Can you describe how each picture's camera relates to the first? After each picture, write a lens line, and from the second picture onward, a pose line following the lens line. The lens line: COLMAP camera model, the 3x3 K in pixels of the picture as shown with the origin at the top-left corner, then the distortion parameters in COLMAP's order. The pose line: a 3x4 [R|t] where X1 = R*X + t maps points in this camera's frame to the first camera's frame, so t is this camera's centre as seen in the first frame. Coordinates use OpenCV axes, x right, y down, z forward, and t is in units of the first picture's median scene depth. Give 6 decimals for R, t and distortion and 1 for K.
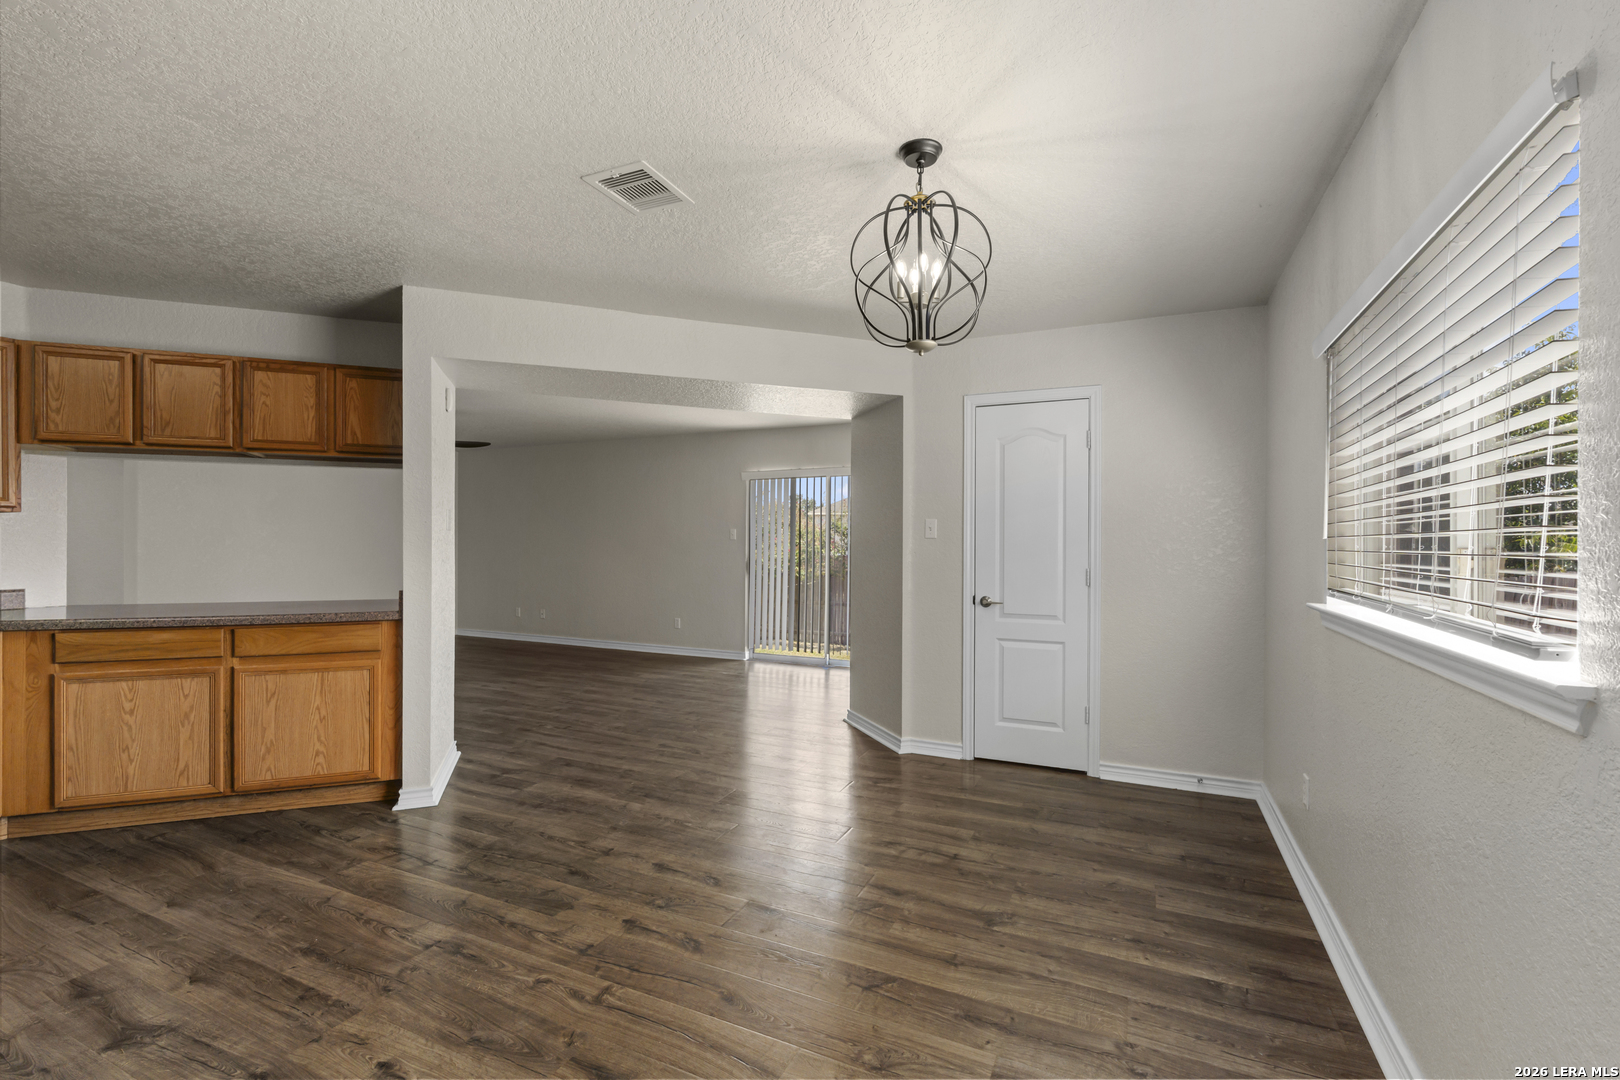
lens RADIAL K [[704.8, 0, 808.9], [0, 704.8, 548.9], [0, 0, 1]] dist [-0.000652, -0.000251]
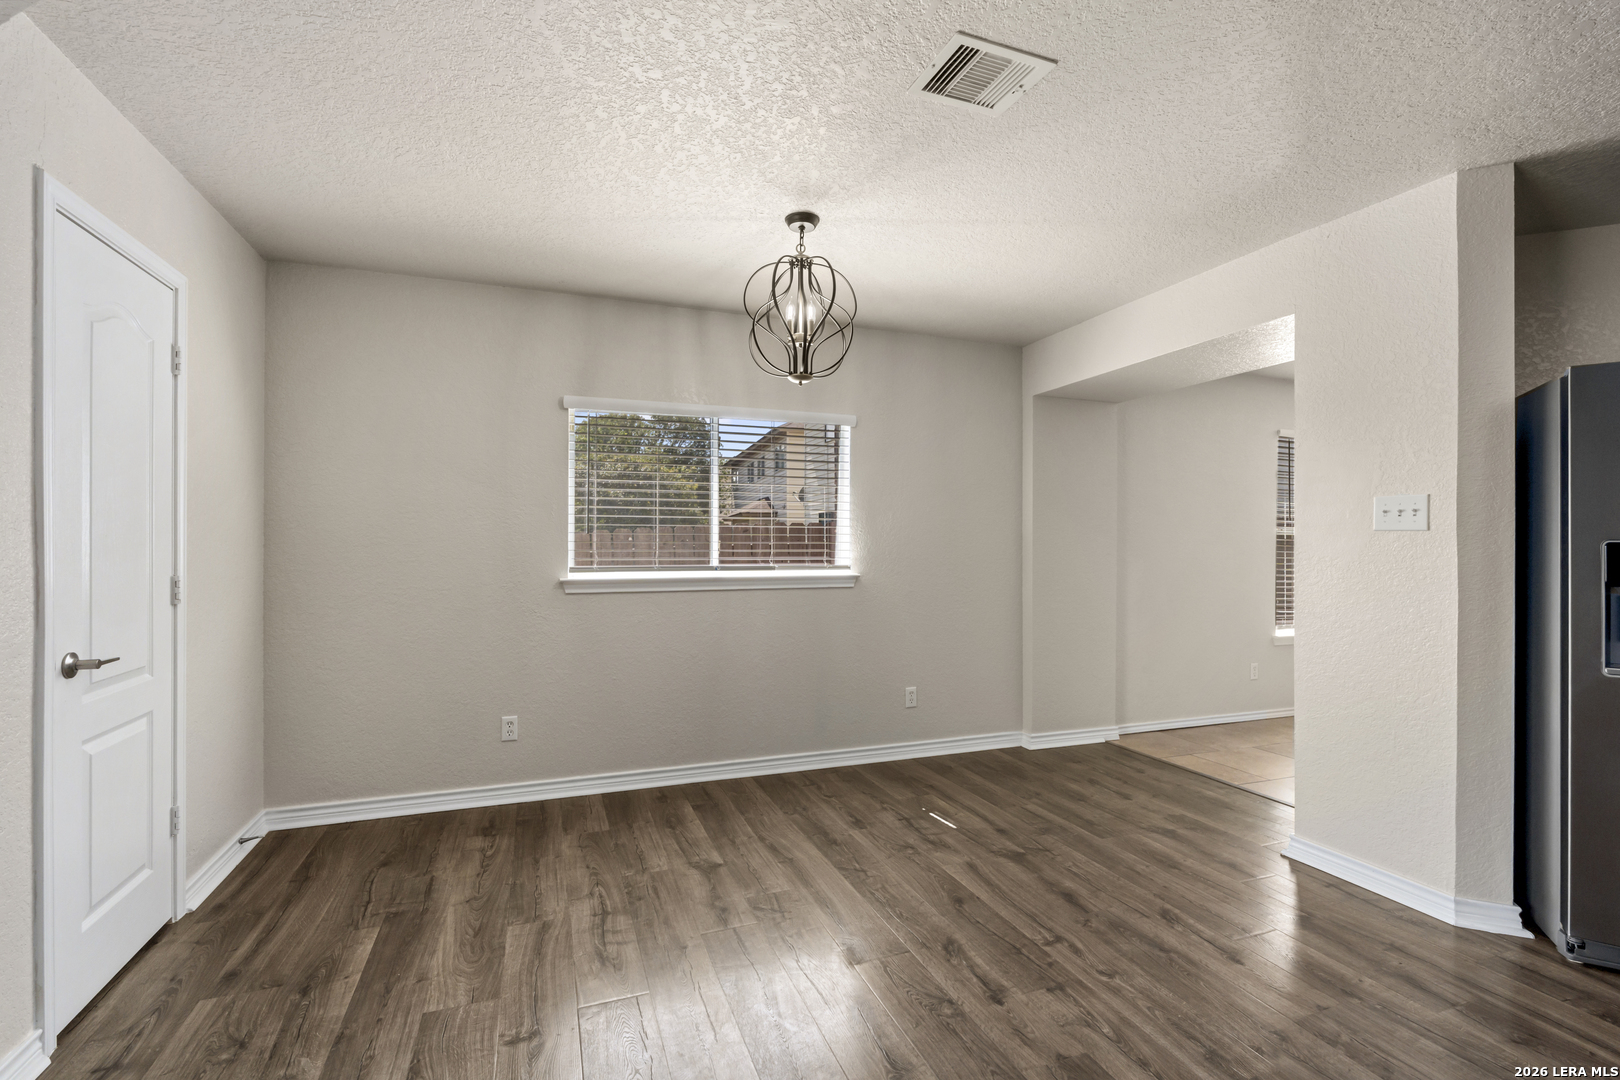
lens RADIAL K [[724.3, 0, 810.0], [0, 724.3, 540.0], [0, 0, 1]] dist [-0.003920, -0.000422]
pose [[-0.713191, -0.003893, 0.700959, -0.544489], [-0.000049, 0.999985, 0.005504, -0.007748], [-0.700970, 0.003891, -0.713180, 1.385224]]
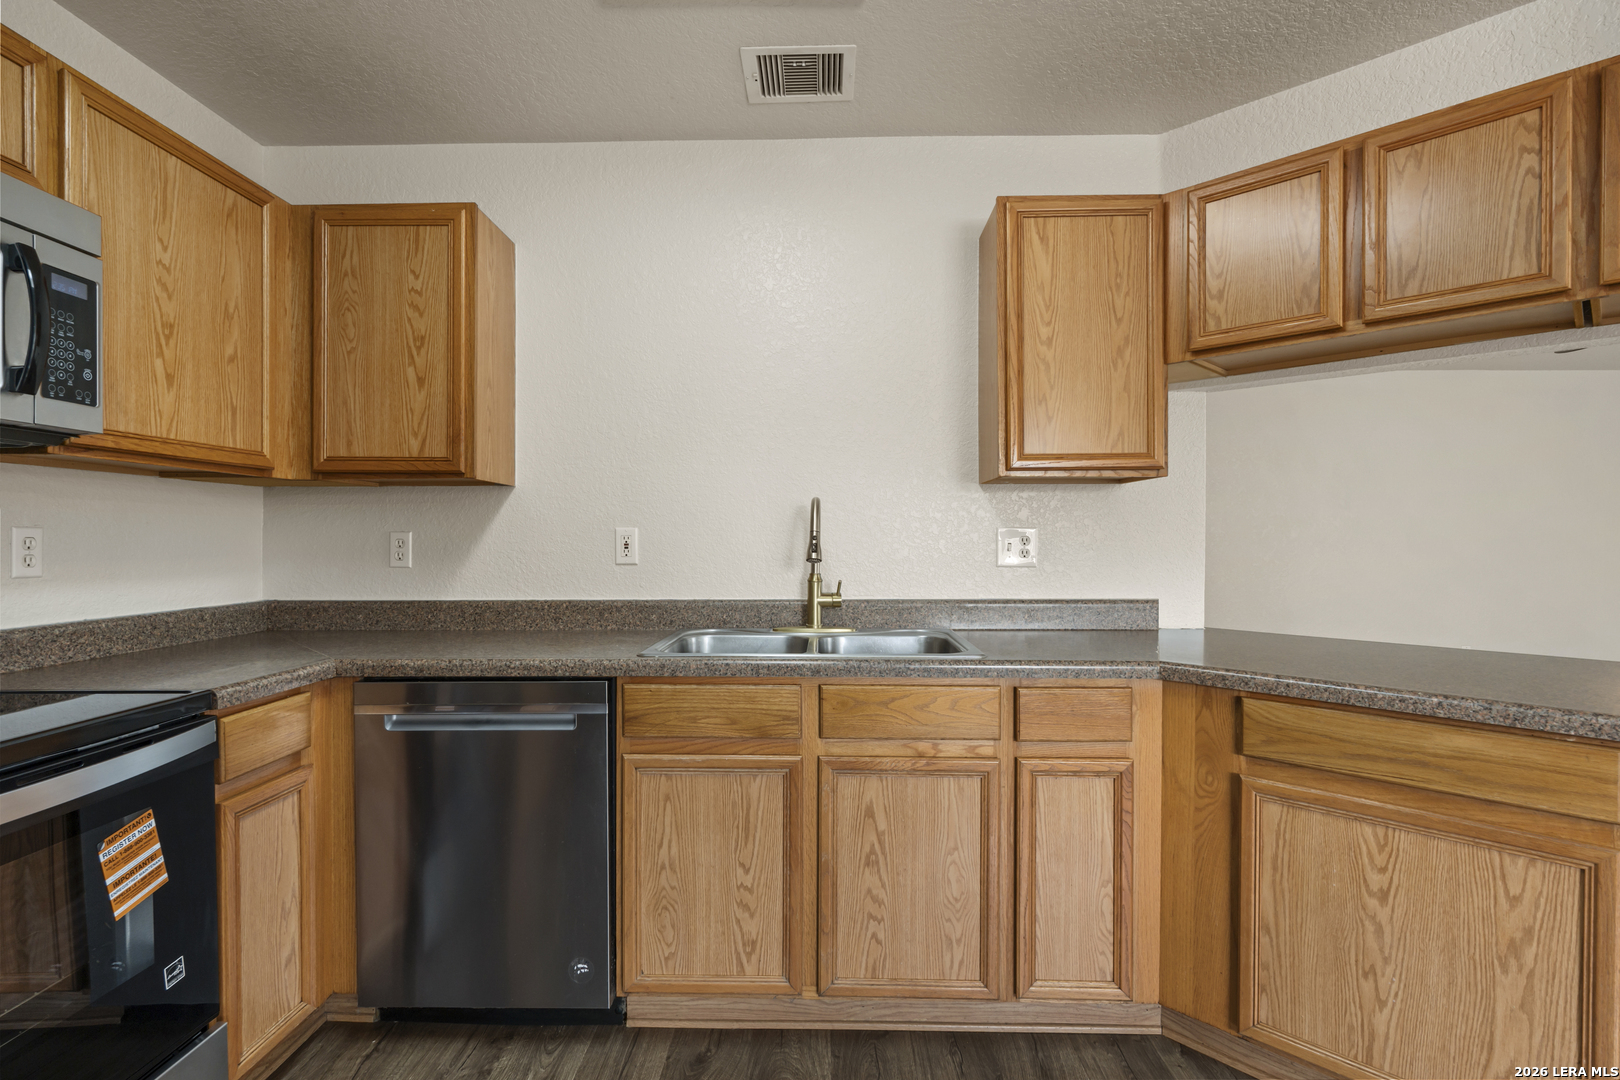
lens RADIAL K [[781.0, 0, 810.0], [0, 781.0, 540.0], [0, 0, 1]] dist [0.000473, -0.000997]
pose [[0.414687, 0.000875, -0.909964, -0.676732], [-0.005721, 0.999982, -0.001646, 0.006452], [0.909946, 0.005888, 0.414685, 0.468772]]
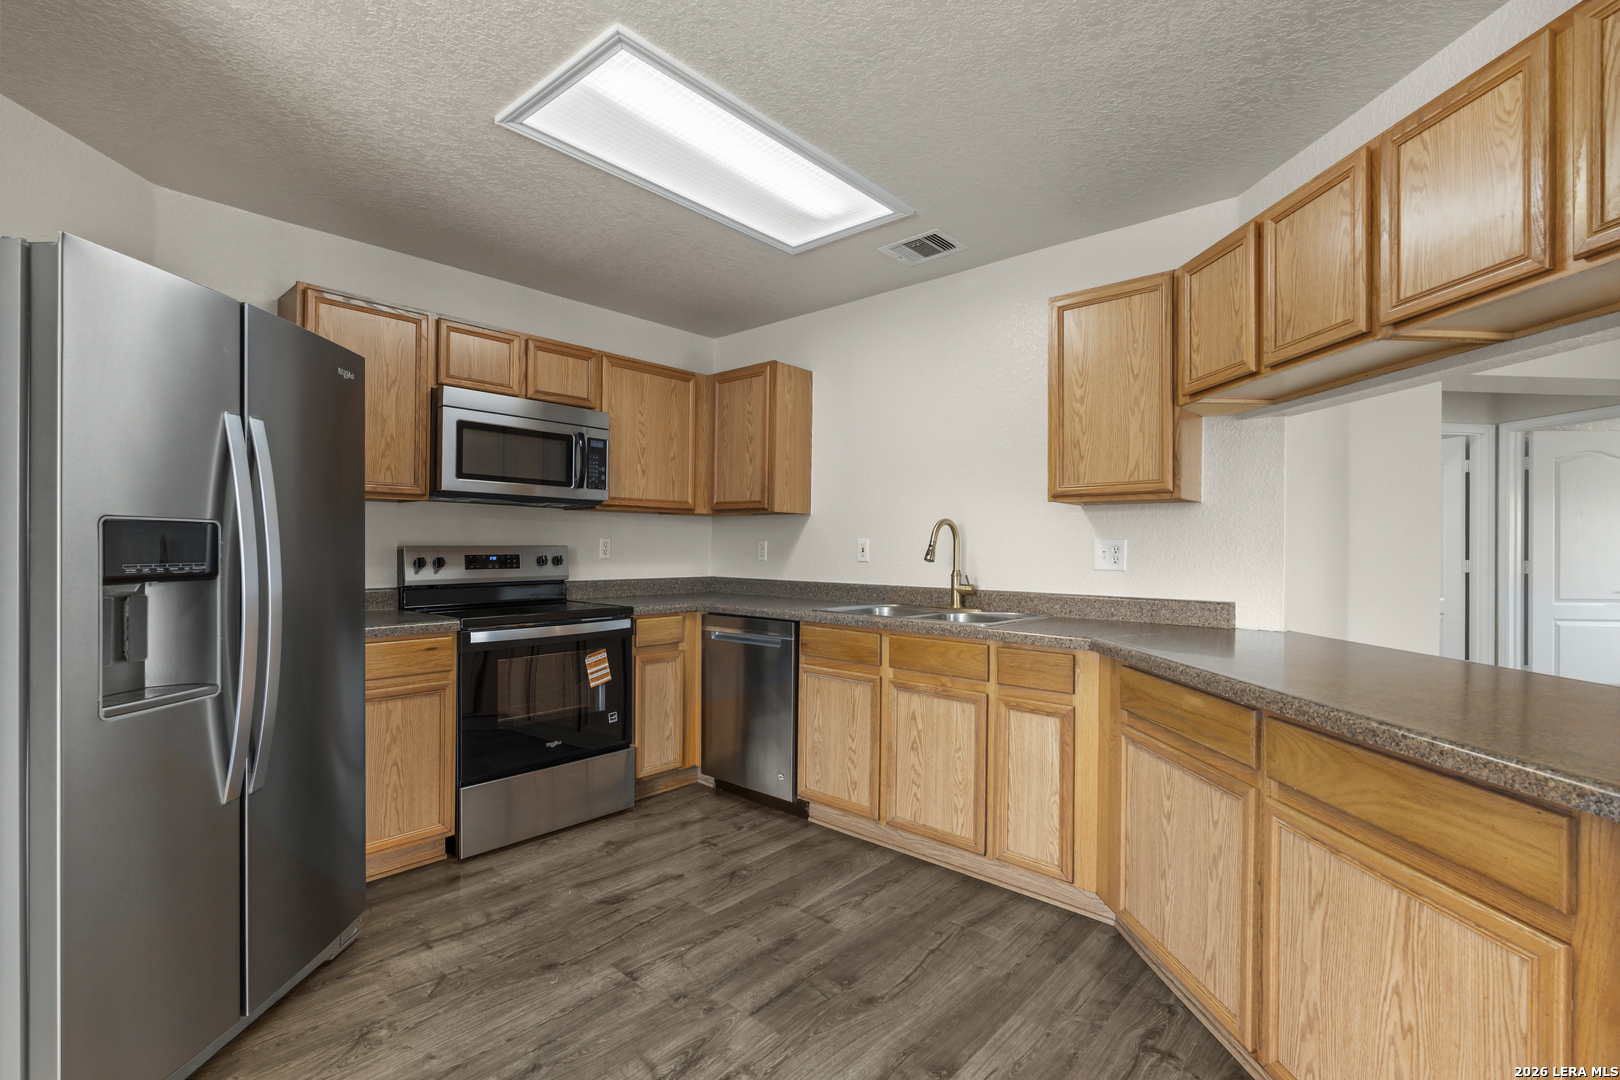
lens RADIAL K [[740.8, 0, 812.7], [0, 740.8, 538.6], [0, 0, 1]] dist [0.002659, 0.000577]
pose [[-0.274161, -0.013502, -0.961589, -0.276719], [-0.017422, 0.999807, -0.009072, 0.005674], [0.961526, 0.014266, -0.274343, 0.902196]]
